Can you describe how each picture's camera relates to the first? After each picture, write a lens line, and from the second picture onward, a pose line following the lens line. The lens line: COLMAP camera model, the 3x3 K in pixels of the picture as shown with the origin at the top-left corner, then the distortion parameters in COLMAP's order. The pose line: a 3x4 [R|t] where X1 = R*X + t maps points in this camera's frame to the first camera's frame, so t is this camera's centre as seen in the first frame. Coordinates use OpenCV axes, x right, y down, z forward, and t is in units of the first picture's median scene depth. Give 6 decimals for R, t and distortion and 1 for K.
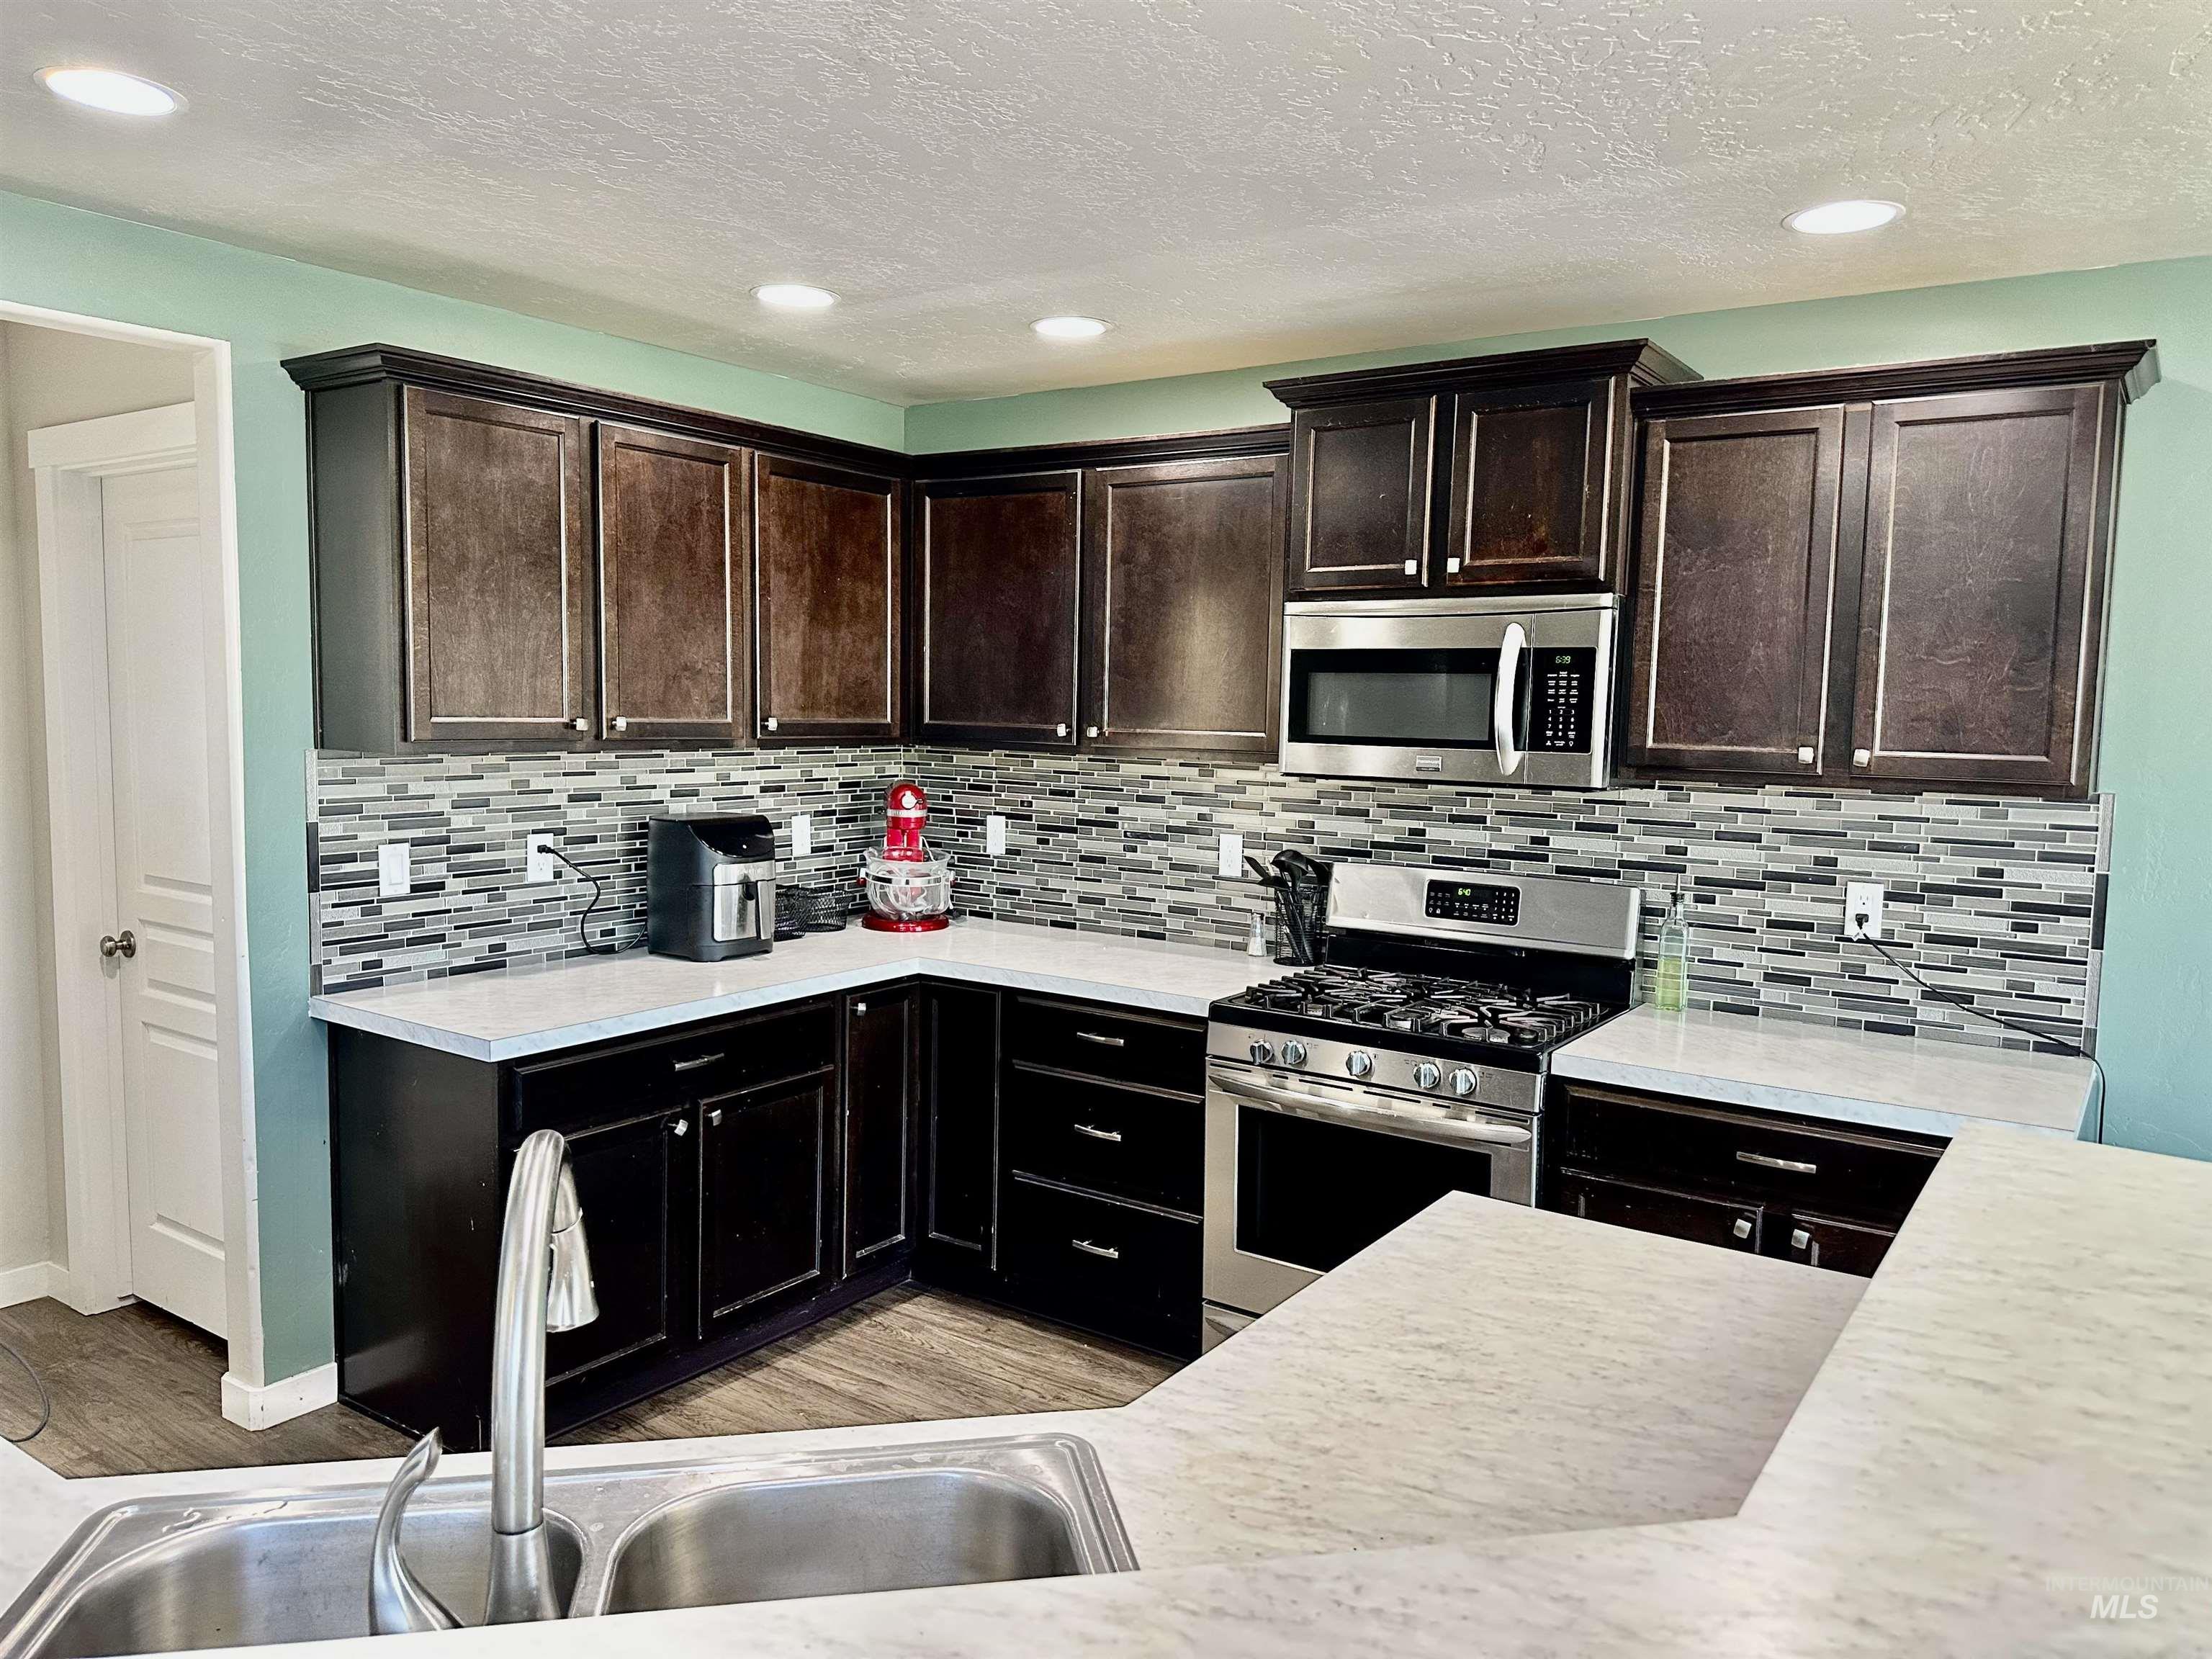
lens RADIAL K [[1528.7, 0, 1106.0], [0, 1528.7, 829.5], [0, 0, 1]] dist [0.152486, -0.267448]
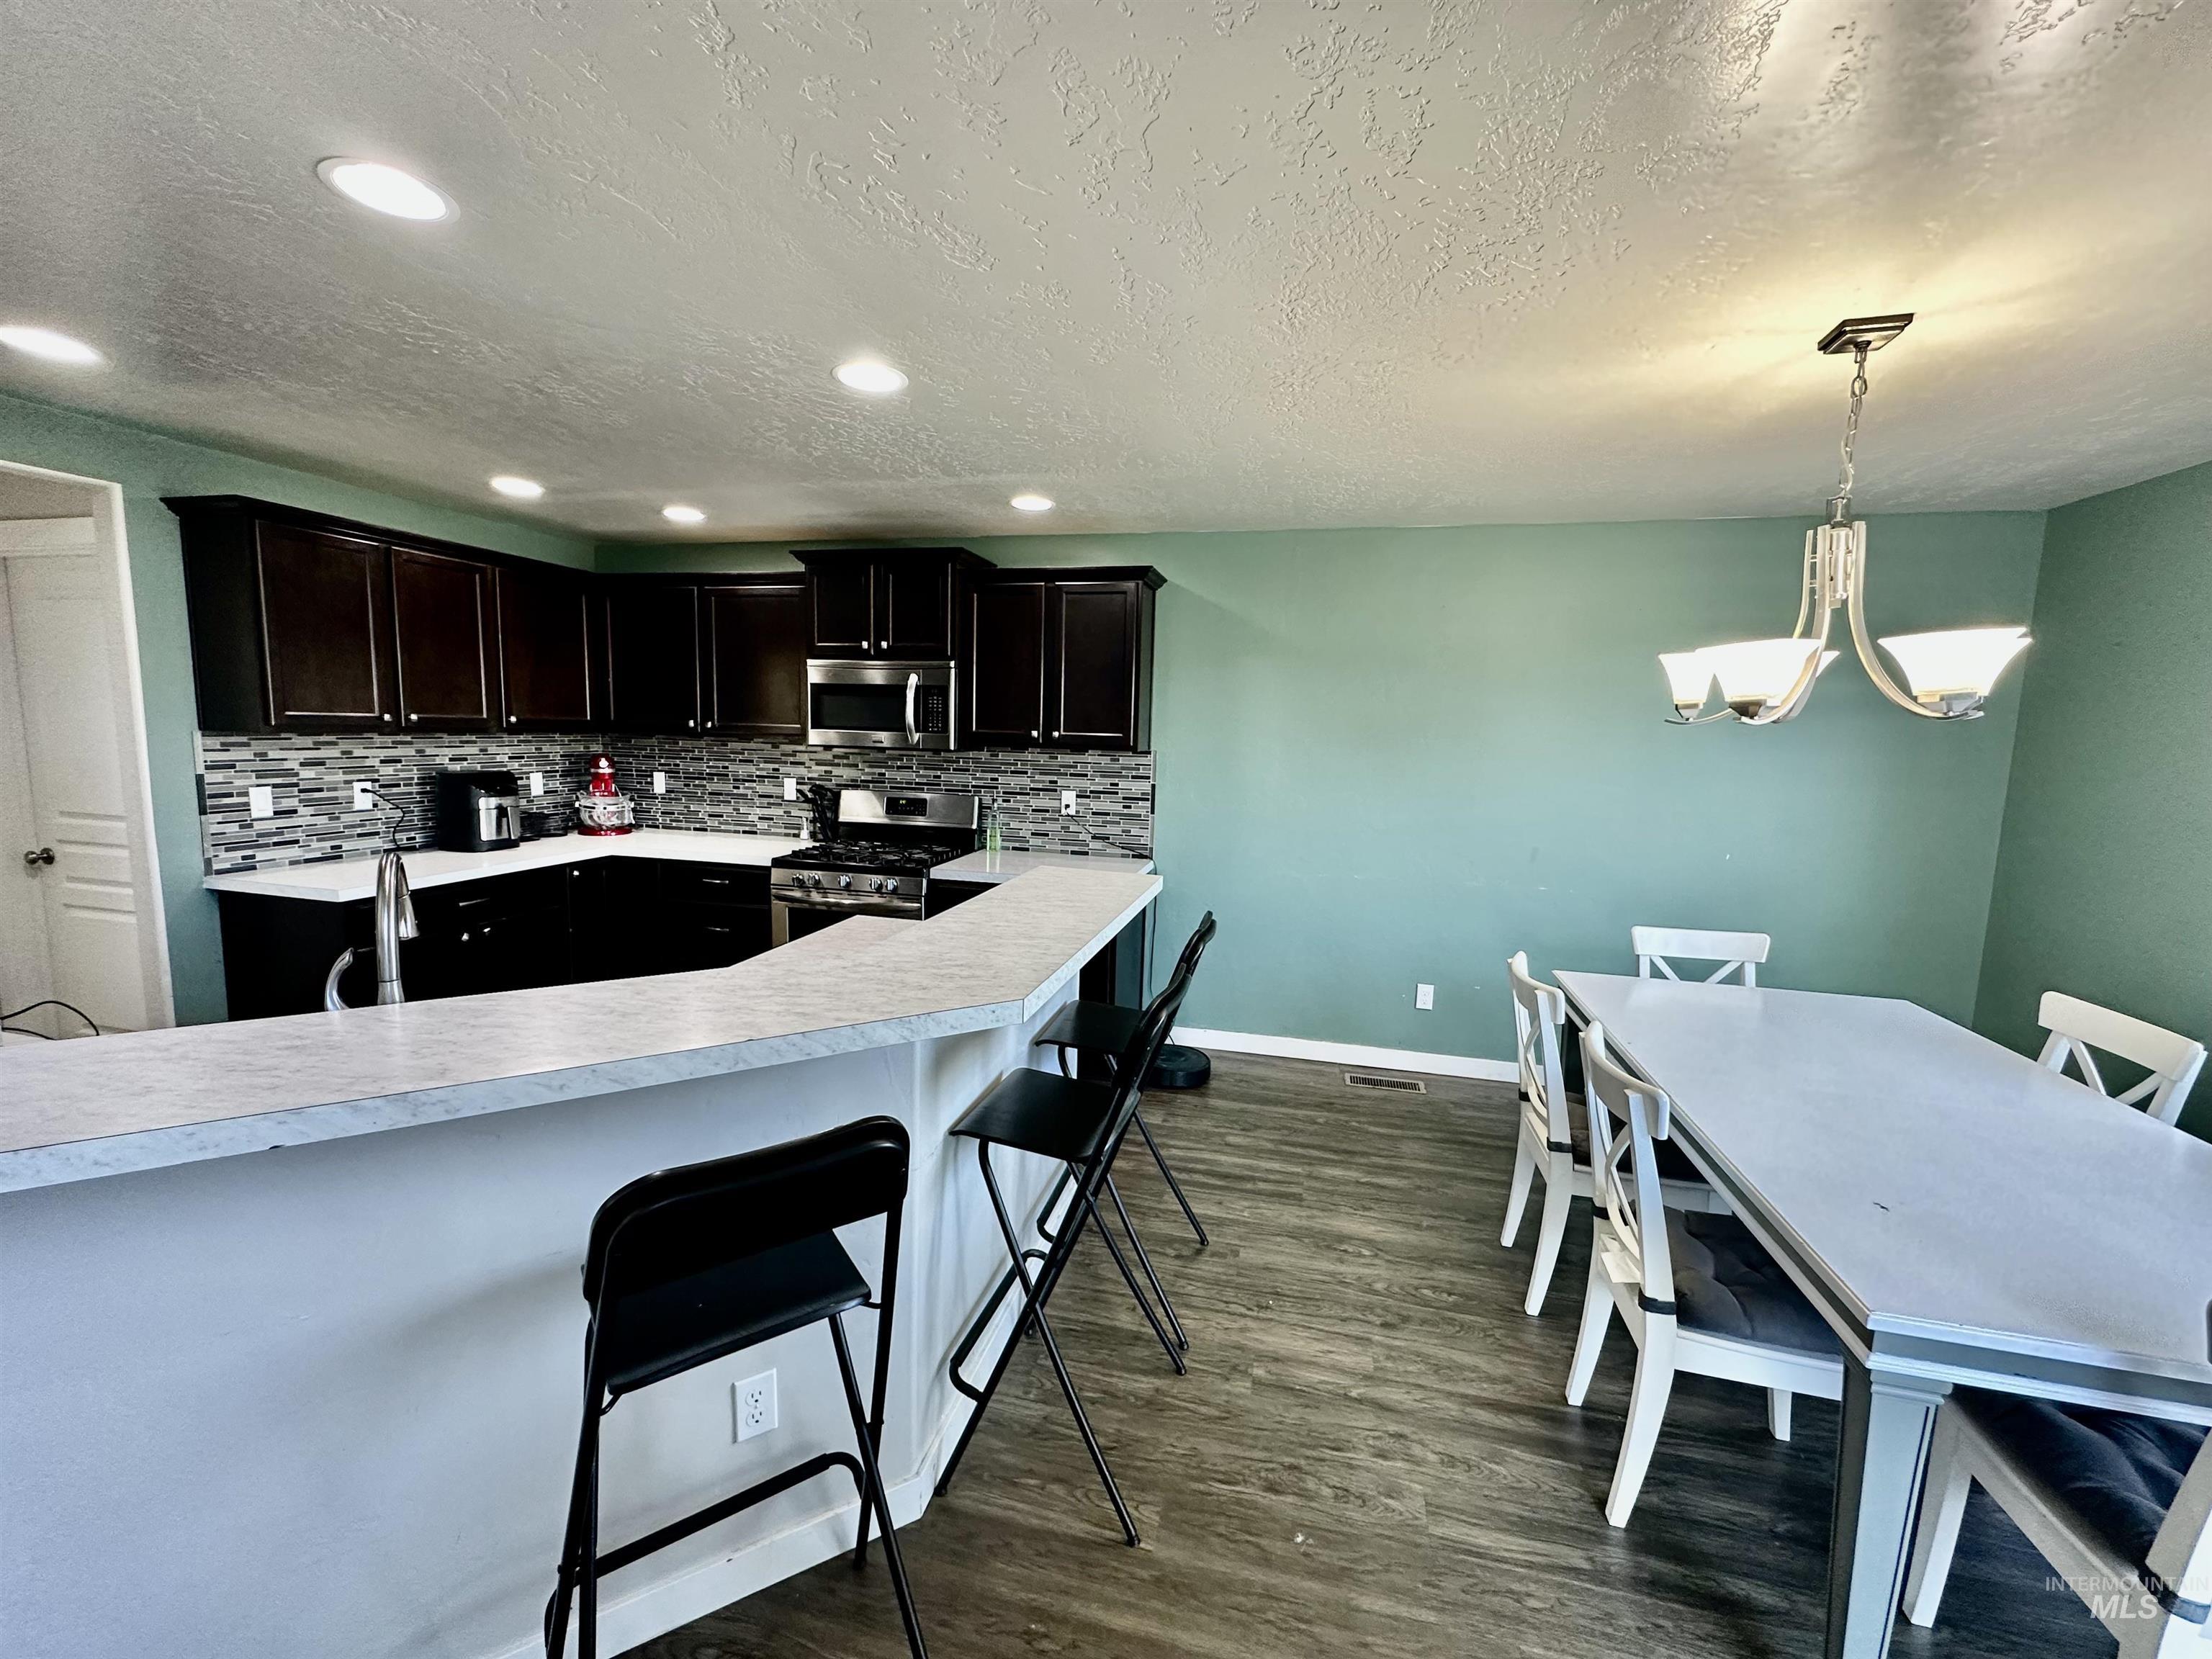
lens RADIAL K [[882.3, 0, 1106.0], [0, 882.3, 829.5], [0, 0, 1]] dist [-0.003789, 0.000961]
pose [[0.935221, -0.035311, 0.352300, 0.068191], [0.022772, 0.998953, 0.039673, 0.037173], [-0.353332, -0.029080, 0.935046, -0.225281]]
